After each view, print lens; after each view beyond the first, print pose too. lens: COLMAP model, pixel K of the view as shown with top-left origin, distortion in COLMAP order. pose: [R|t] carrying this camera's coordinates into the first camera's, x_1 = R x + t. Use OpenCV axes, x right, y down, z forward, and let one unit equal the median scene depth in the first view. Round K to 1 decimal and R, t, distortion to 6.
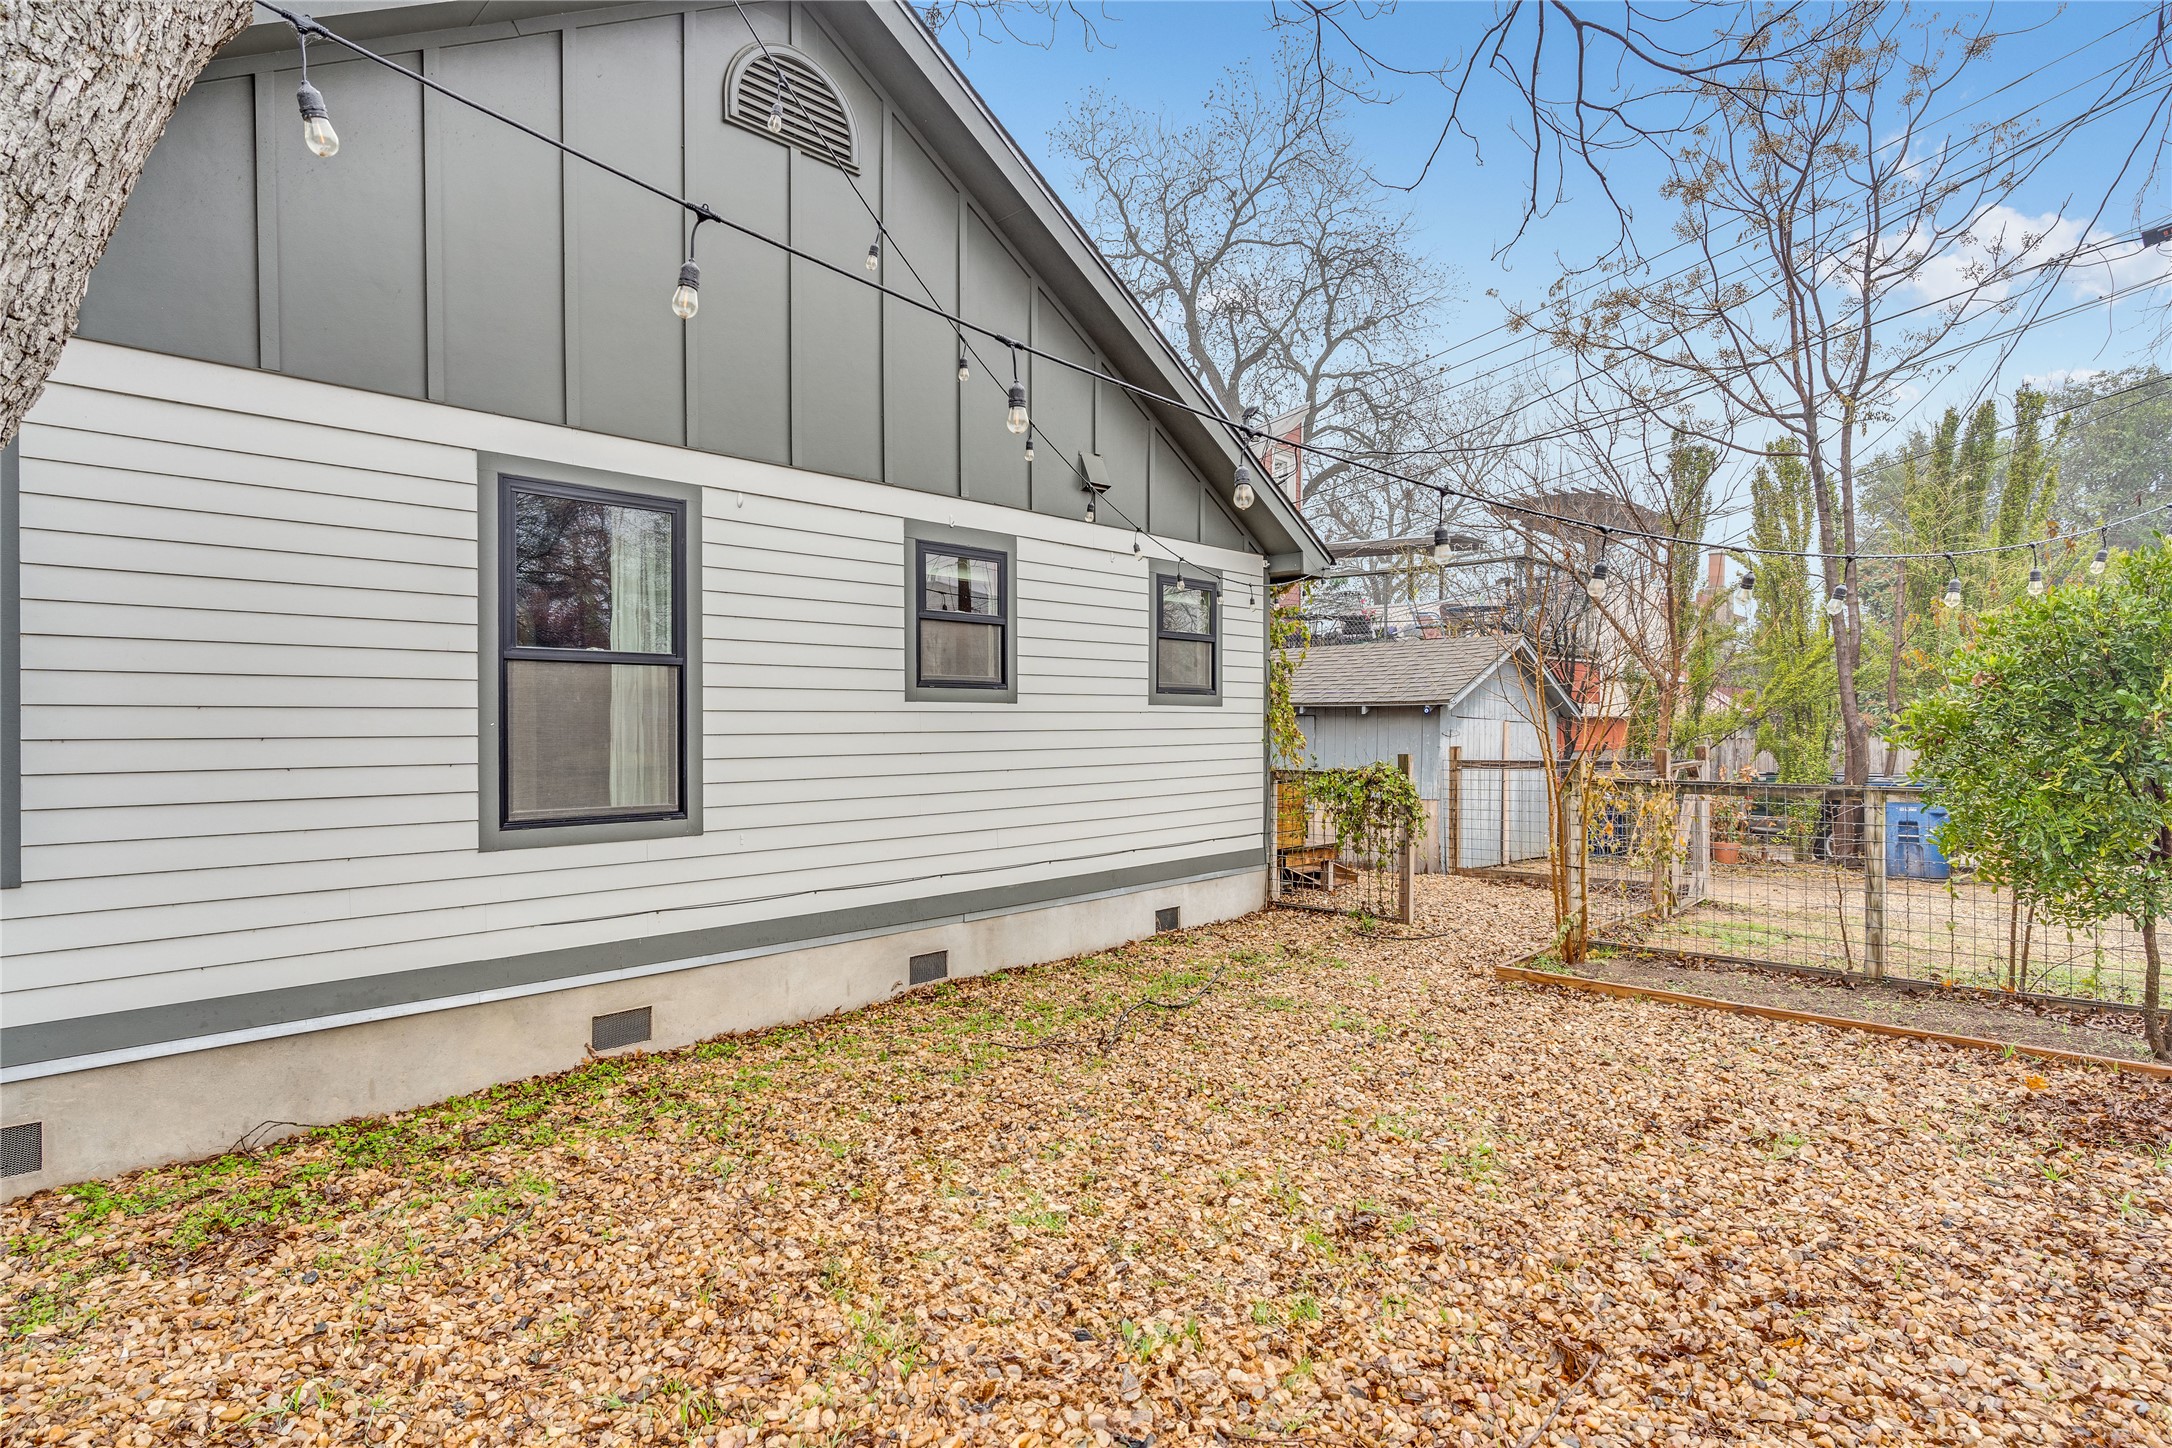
lens RADIAL K [[1035.9, 0, 1057.7], [0, 1035.9, 731.4], [0, 0, 1]] dist [0.003075, 0.000357]
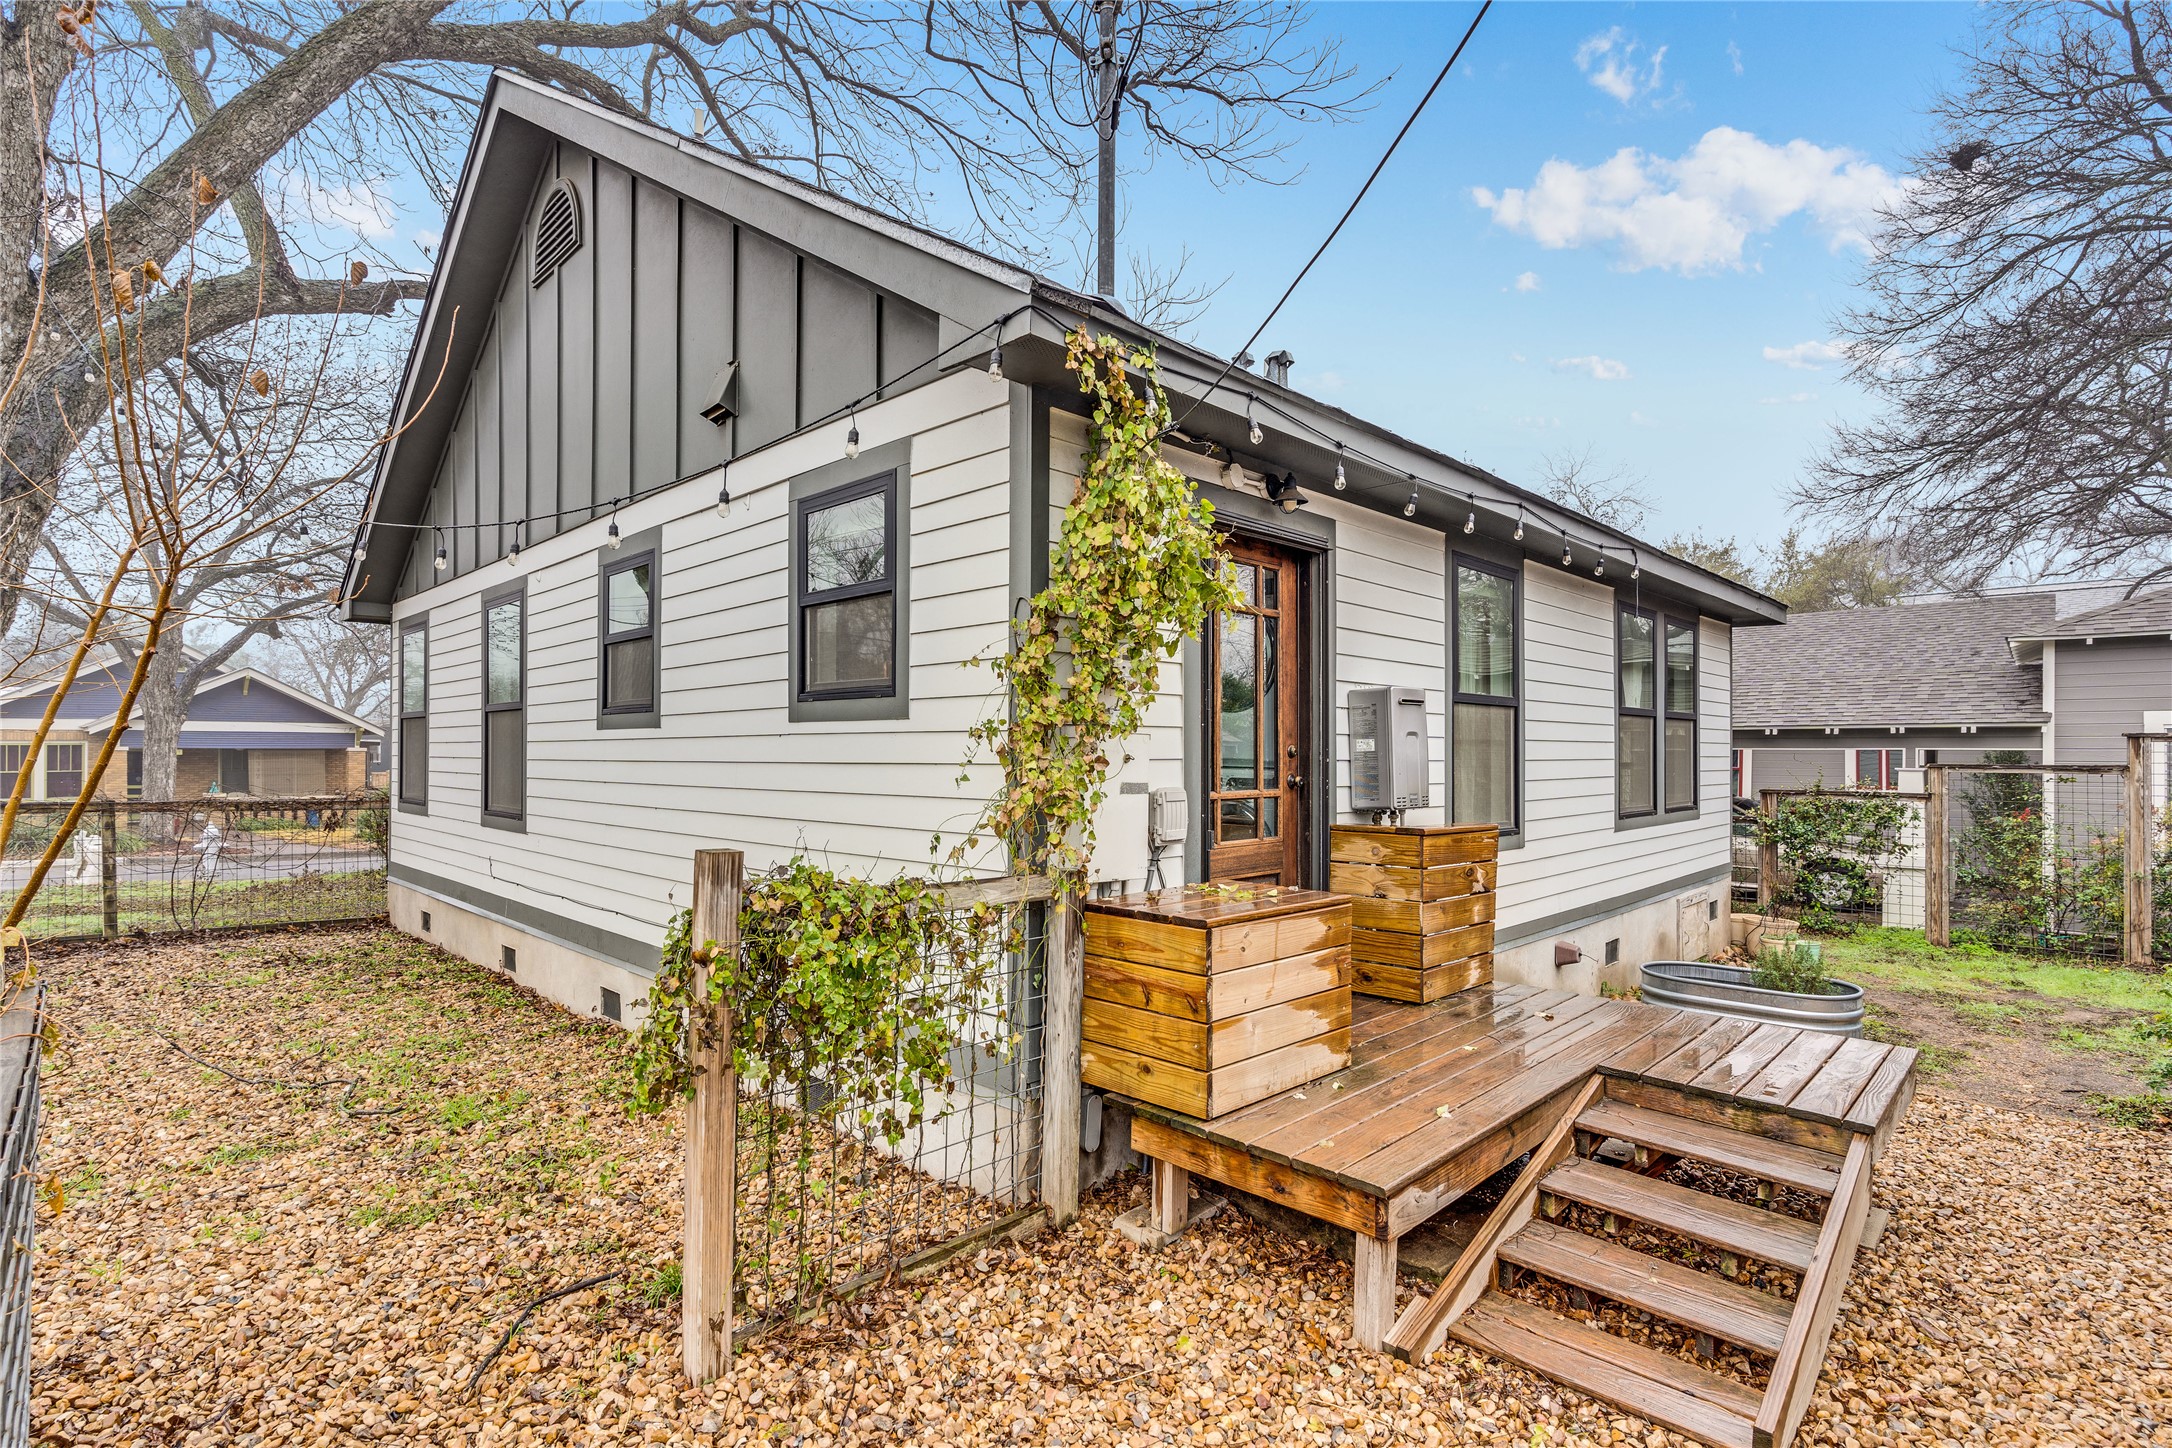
lens RADIAL K [[1035.9, 0, 1057.7], [0, 1035.9, 731.4], [0, 0, 1]] dist [0.003075, 0.000357]
pose [[0.000309, -0.011116, -0.999938, 0.708361], [-0.002812, 0.999934, -0.011117, -0.015230], [0.999996, 0.002815, 0.000278, 1.195469]]
